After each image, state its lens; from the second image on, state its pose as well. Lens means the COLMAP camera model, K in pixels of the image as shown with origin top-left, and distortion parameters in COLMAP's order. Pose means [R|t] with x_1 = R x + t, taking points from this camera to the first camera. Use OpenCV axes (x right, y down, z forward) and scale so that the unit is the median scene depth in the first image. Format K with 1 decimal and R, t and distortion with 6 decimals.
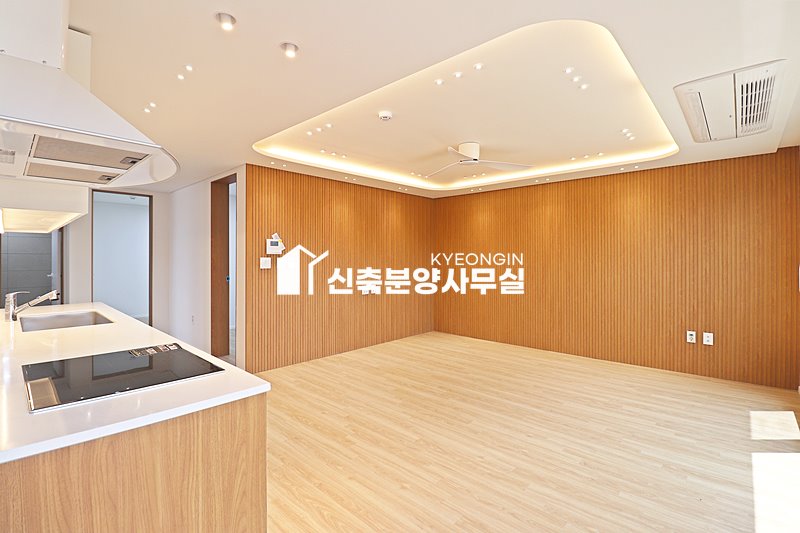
lens RADIAL K [[371.2, 0, 400.6], [0, 371.2, 256.5], [0, 0, 1]] dist [-0.001871, -0.012812]
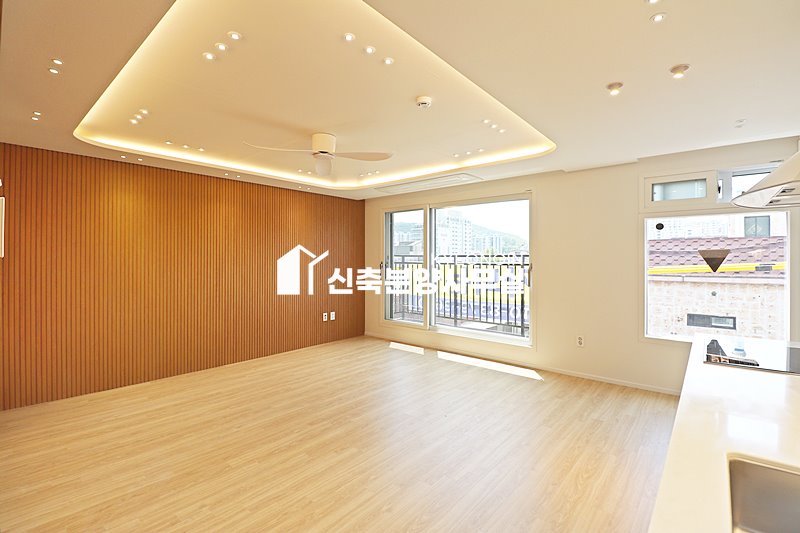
lens RADIAL K [[366.2, 0, 402.5], [0, 366.2, 259.0], [0, 0, 1]] dist [-0.002139, -0.012354]
pose [[-0.042034, -0.000449, 0.999116, -0.735391], [-0.004639, 0.999989, 0.000254, -0.008266], [-0.999105, -0.004624, -0.042035, 0.886694]]
